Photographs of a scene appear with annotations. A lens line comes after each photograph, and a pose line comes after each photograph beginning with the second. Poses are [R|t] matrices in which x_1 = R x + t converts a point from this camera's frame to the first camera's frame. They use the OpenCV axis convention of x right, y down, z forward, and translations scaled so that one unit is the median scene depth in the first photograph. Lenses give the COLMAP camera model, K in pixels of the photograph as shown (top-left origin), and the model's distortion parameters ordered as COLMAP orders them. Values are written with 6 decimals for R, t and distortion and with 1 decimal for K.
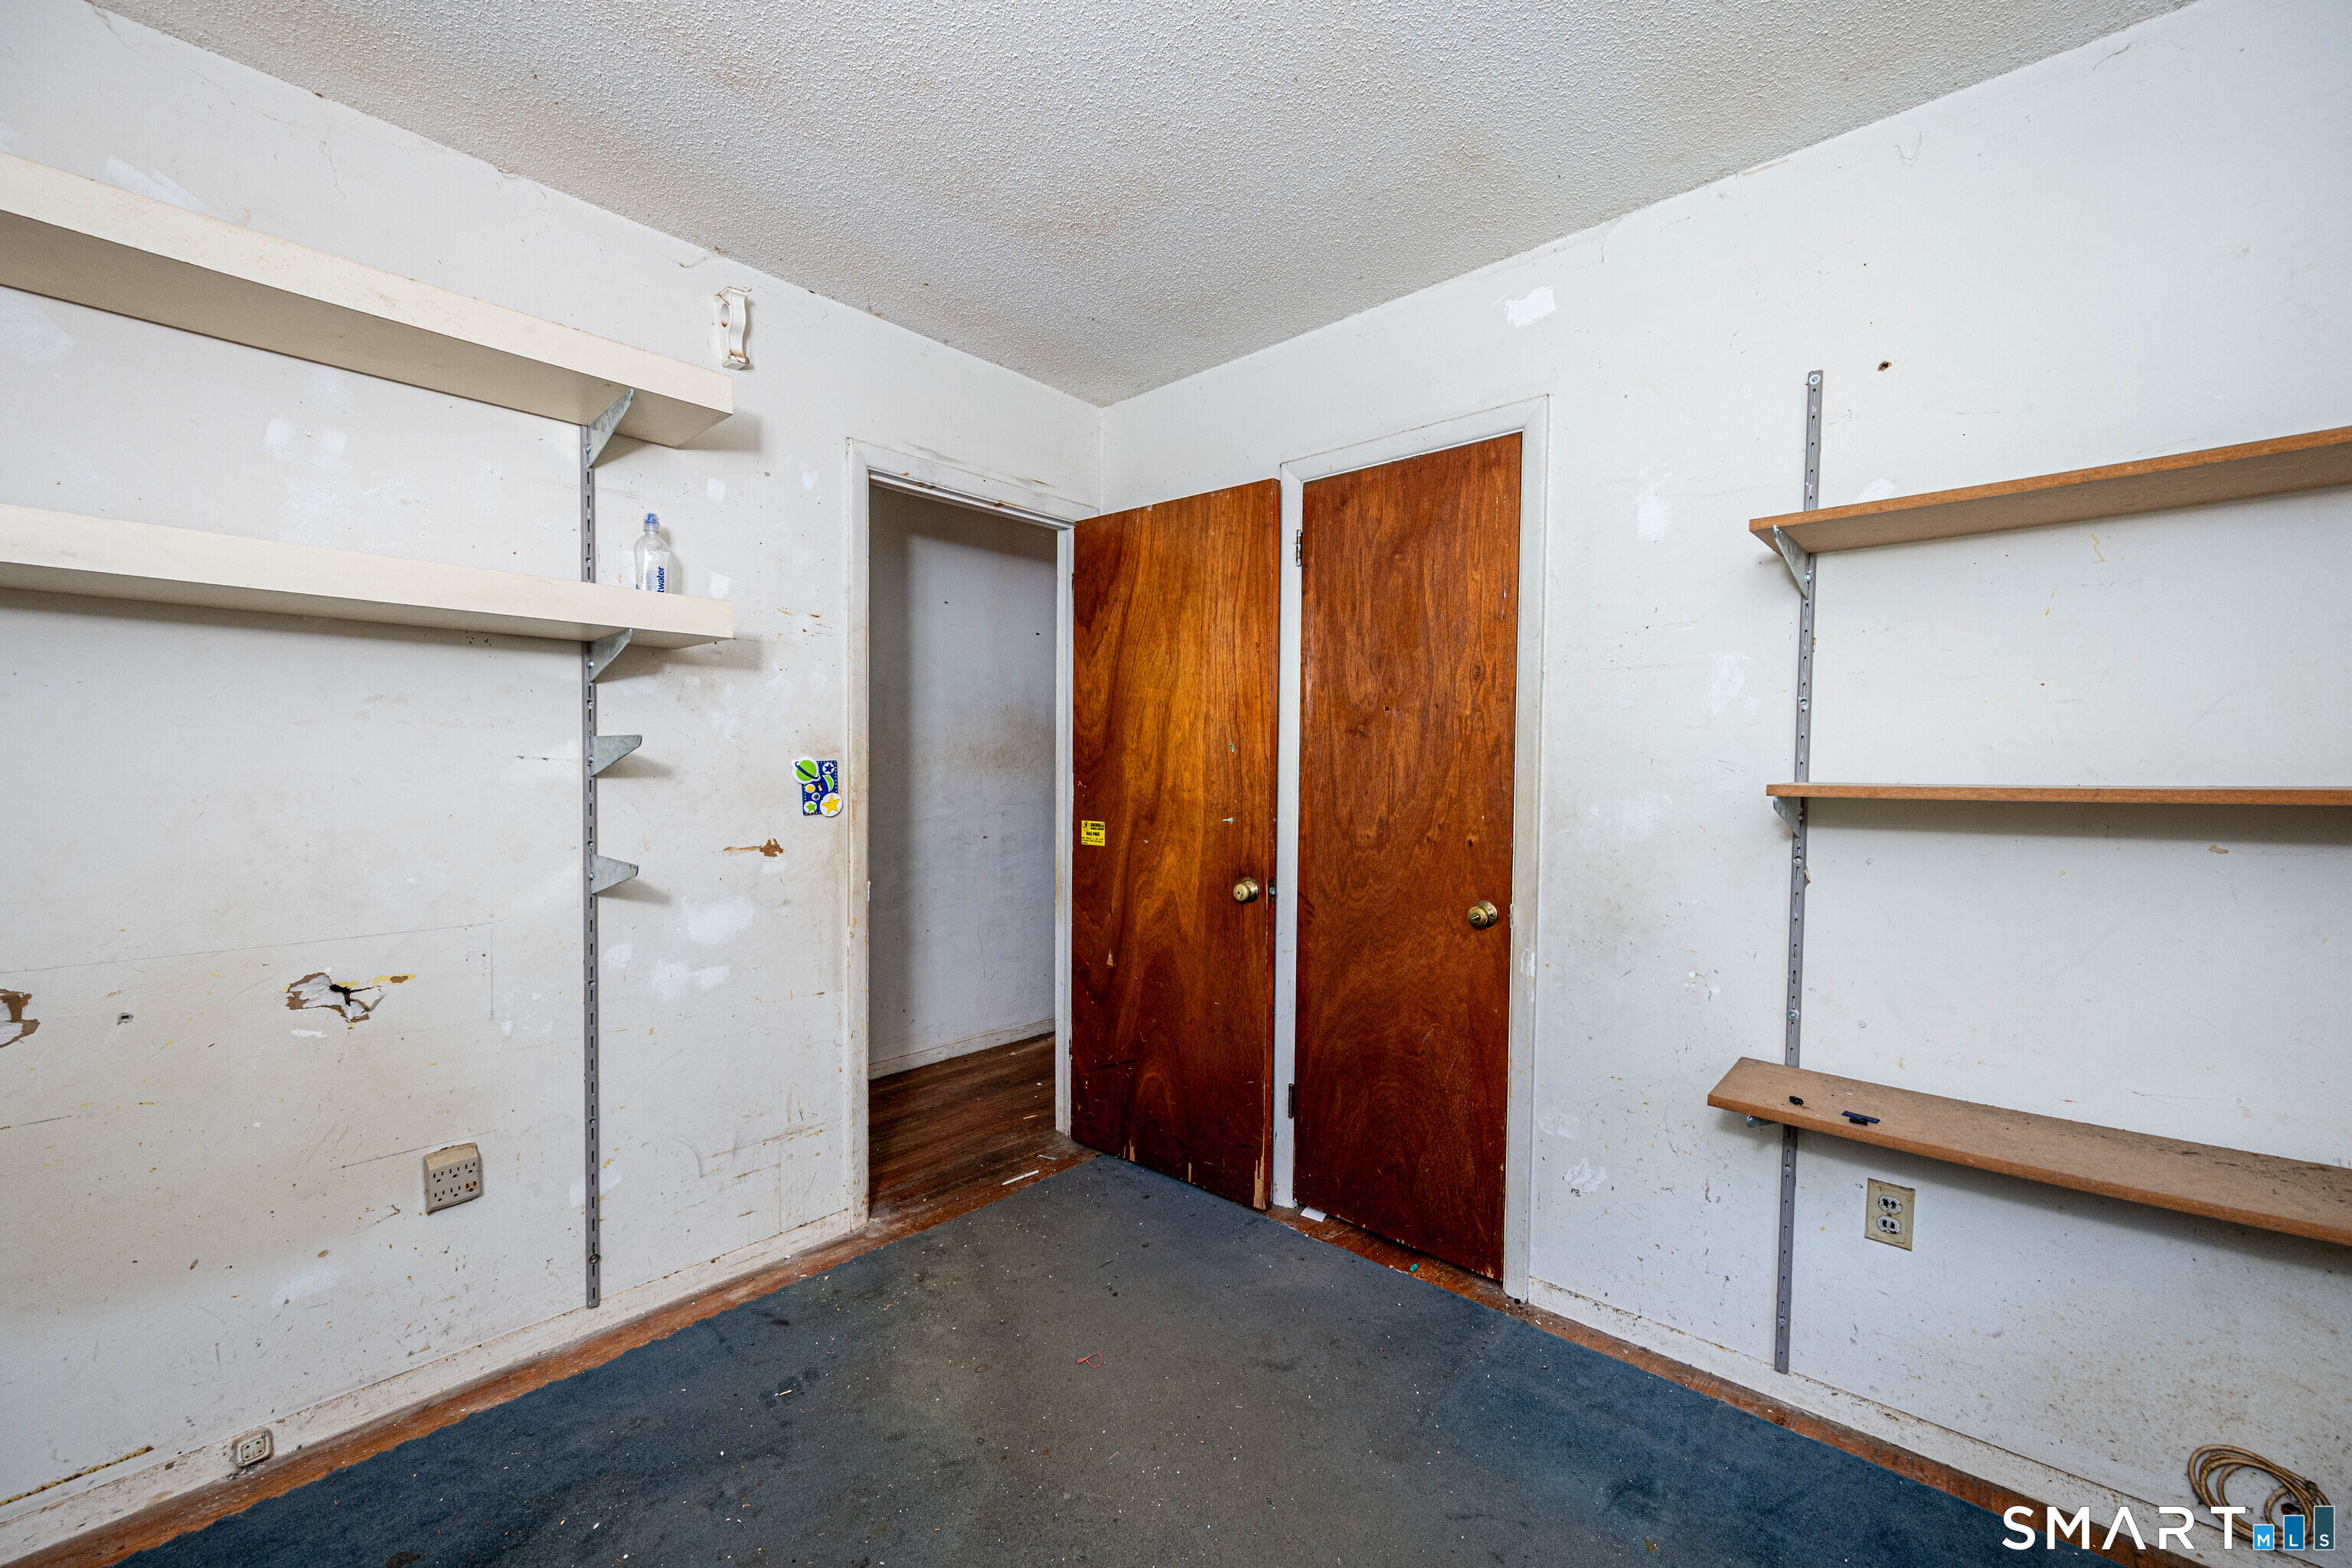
lens RADIAL K [[917.9, 0, 1164.3], [0, 917.9, 786.4], [0, 0, 1]] dist [-0.000865, -0.000039]
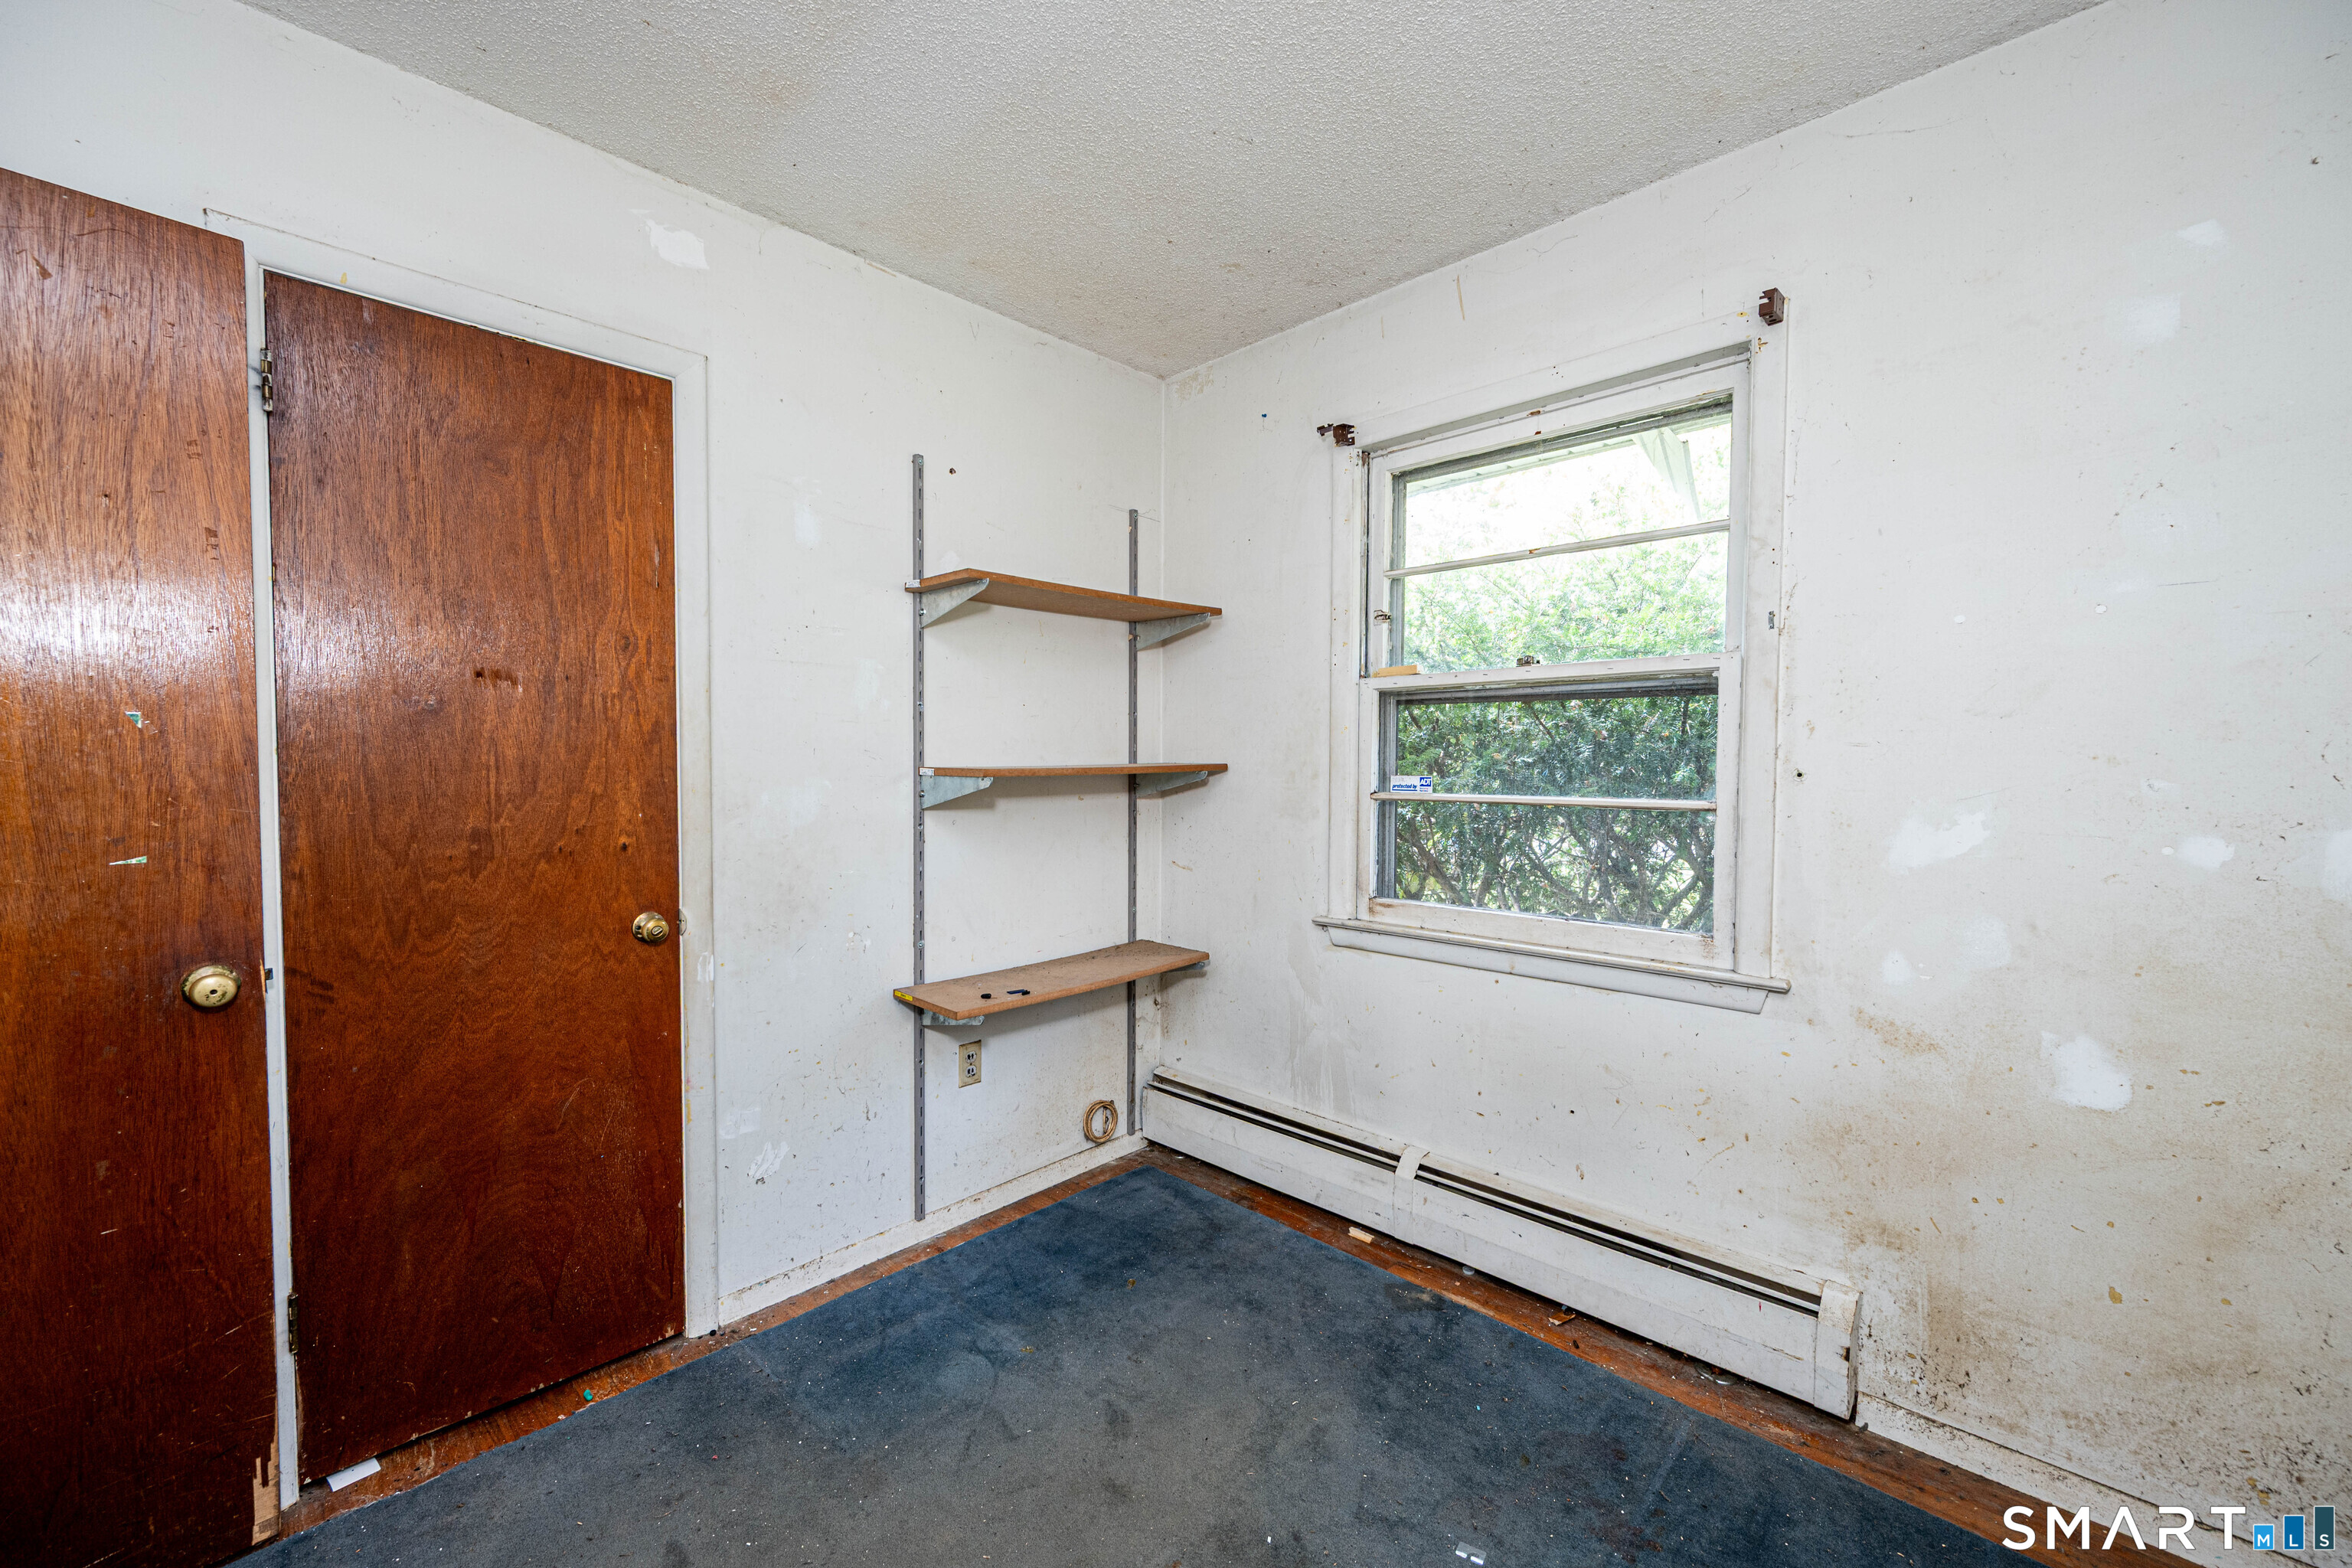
lens RADIAL K [[917.9, 0, 1156.0], [0, 917.9, 786.6], [0, 0, 1]] dist [-0.000865, -0.000039]
pose [[0.046657, -0.034851, 0.998303, -0.484039], [0.020804, 0.999208, 0.033910, -0.011738], [-0.998694, 0.019187, 0.047345, 0.483013]]
